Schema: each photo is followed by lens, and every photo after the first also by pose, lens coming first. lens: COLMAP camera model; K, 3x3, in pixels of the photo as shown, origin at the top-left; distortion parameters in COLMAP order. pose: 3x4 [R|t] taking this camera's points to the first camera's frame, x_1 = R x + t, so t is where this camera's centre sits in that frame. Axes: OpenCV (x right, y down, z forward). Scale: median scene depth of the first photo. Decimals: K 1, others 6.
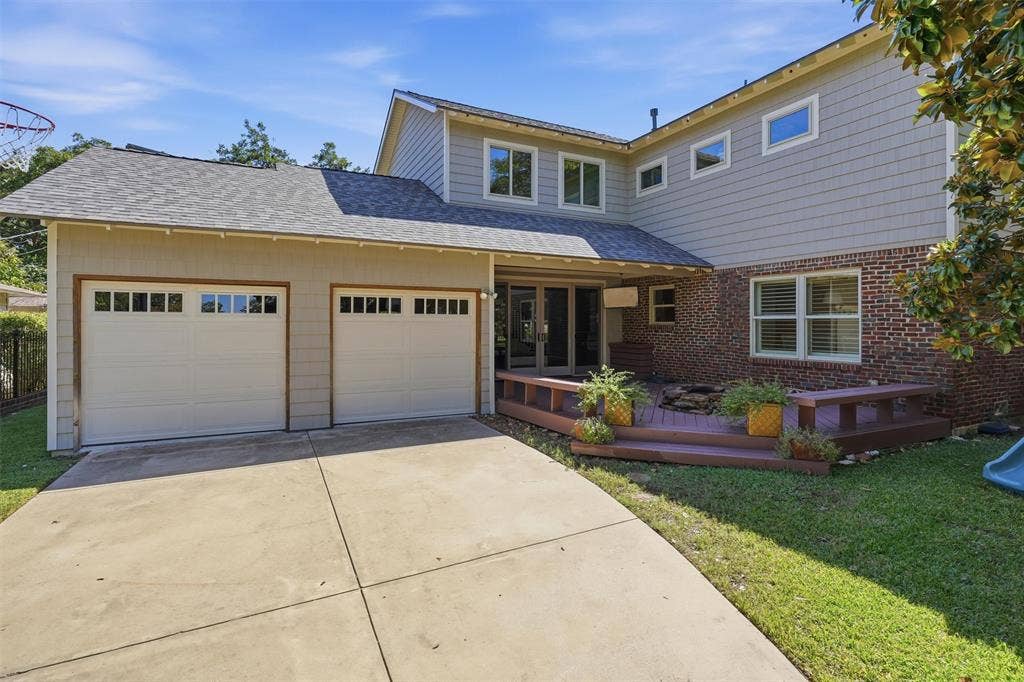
lens RADIAL K [[479.3, 0, 510.2], [0, 479.3, 333.1], [0, 0, 1]] dist [0.063599, -0.028925]
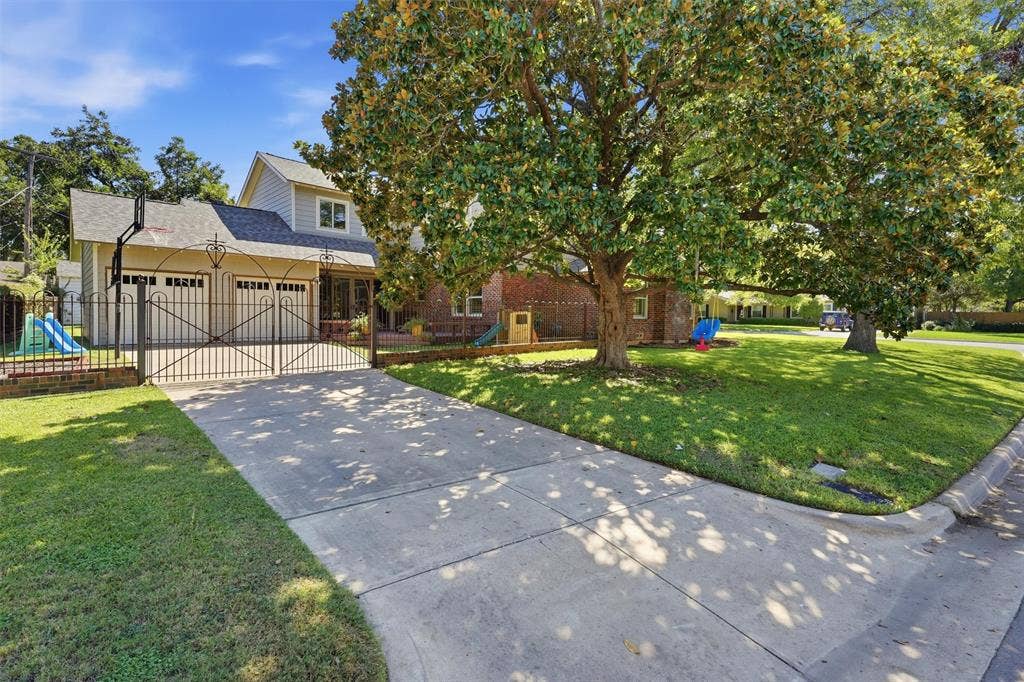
lens RADIAL K [[479.3, 0, 510.2], [0, 479.3, 333.1], [0, 0, 1]] dist [0.063599, -0.028925]
pose [[0.961504, 0.003030, 0.274773, 0.162412], [-0.008203, 0.999810, 0.017679, 0.081705], [-0.274667, -0.019252, 0.961347, -1.070271]]
